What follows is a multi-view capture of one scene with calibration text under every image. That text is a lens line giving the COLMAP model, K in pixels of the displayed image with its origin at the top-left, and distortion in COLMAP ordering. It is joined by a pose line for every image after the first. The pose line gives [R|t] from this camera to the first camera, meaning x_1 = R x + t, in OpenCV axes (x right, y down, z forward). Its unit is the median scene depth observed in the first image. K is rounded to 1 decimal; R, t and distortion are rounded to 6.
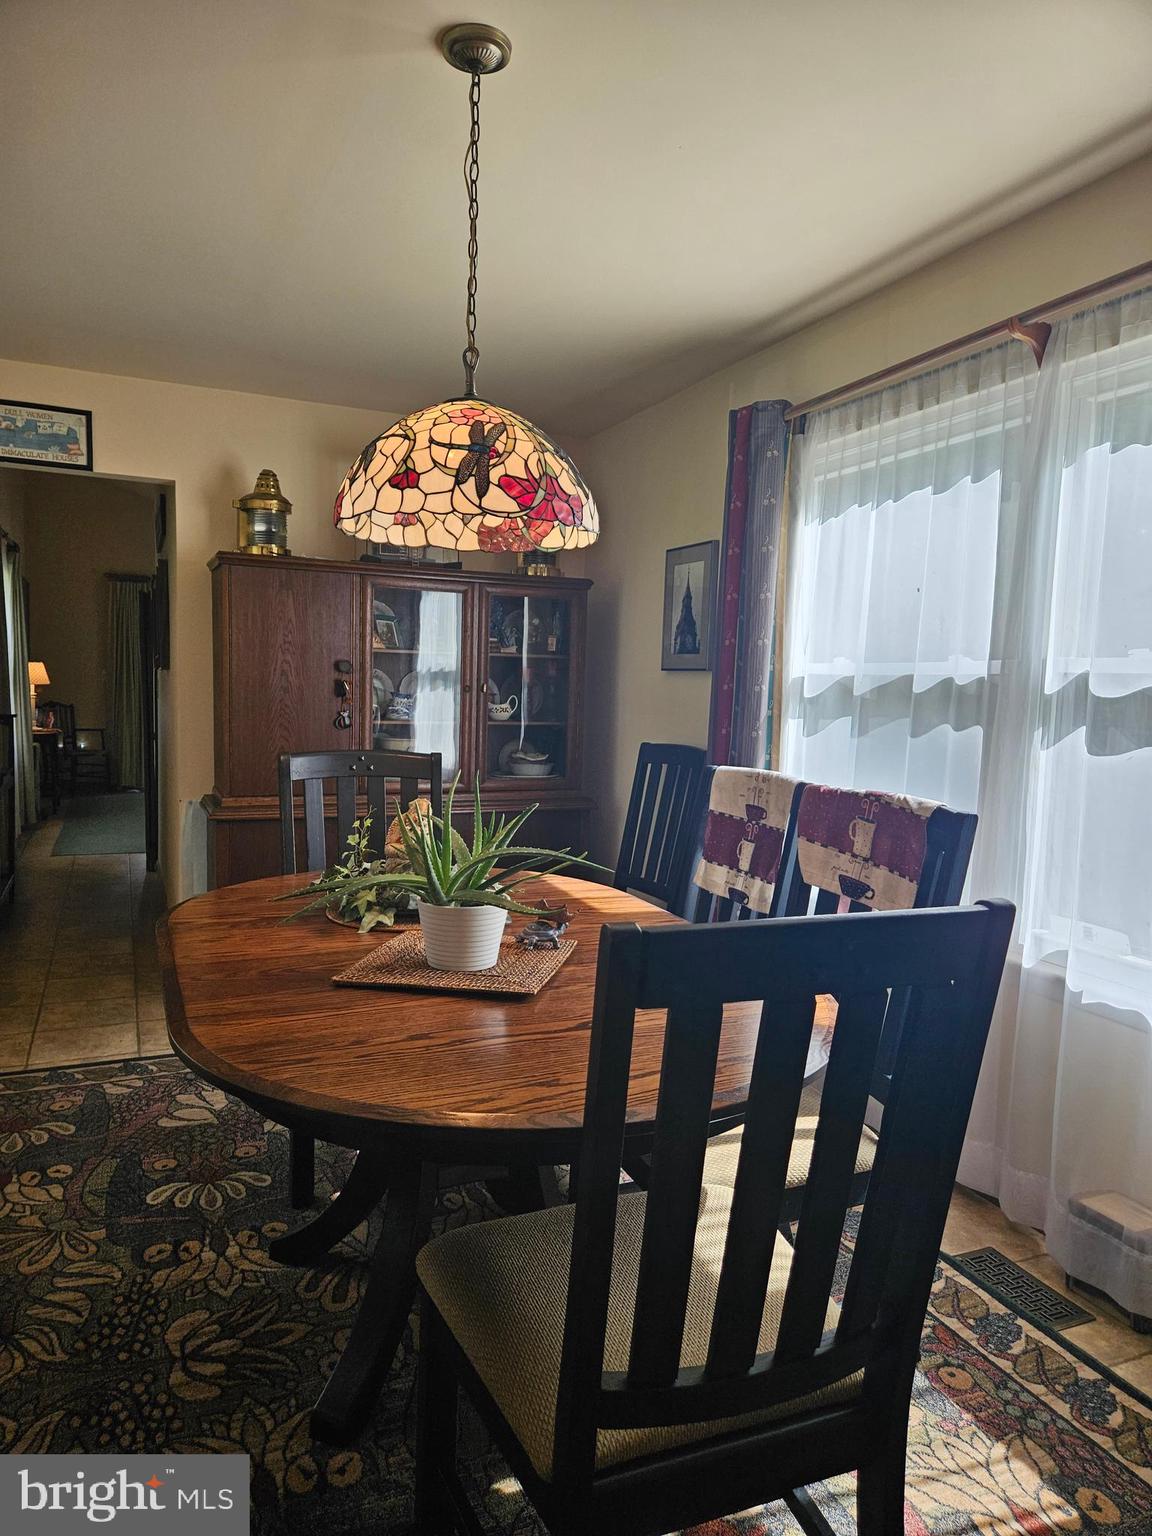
lens RADIAL K [[1027.4, 0, 571.7], [0, 1027.4, 776.3], [0, 0, 1]] dist [0.077758, -0.067799]
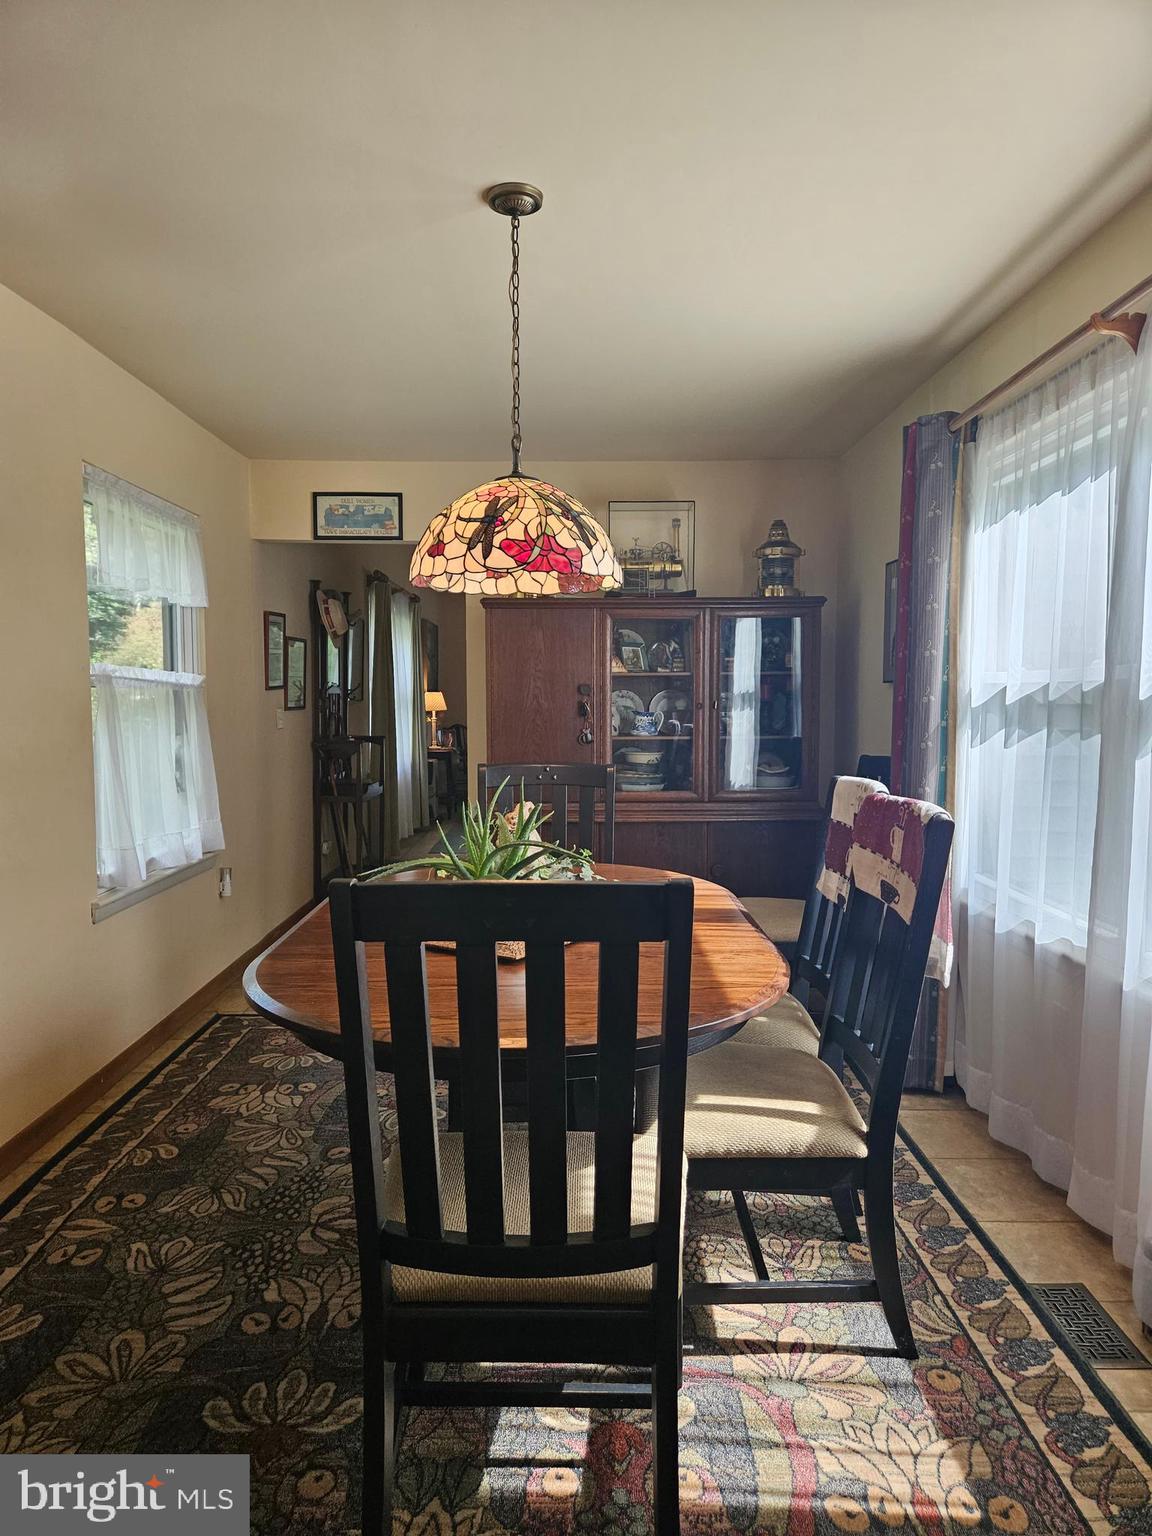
lens RADIAL K [[1026.9, 0, 571.8], [0, 1026.9, 758.5], [0, 0, 1]] dist [0.079930, -0.066977]
pose [[0.918413, -0.004348, -0.395599, 0.417824], [-0.008592, 0.999485, -0.030934, 0.009091], [0.395529, 0.031809, 0.917902, -0.083931]]
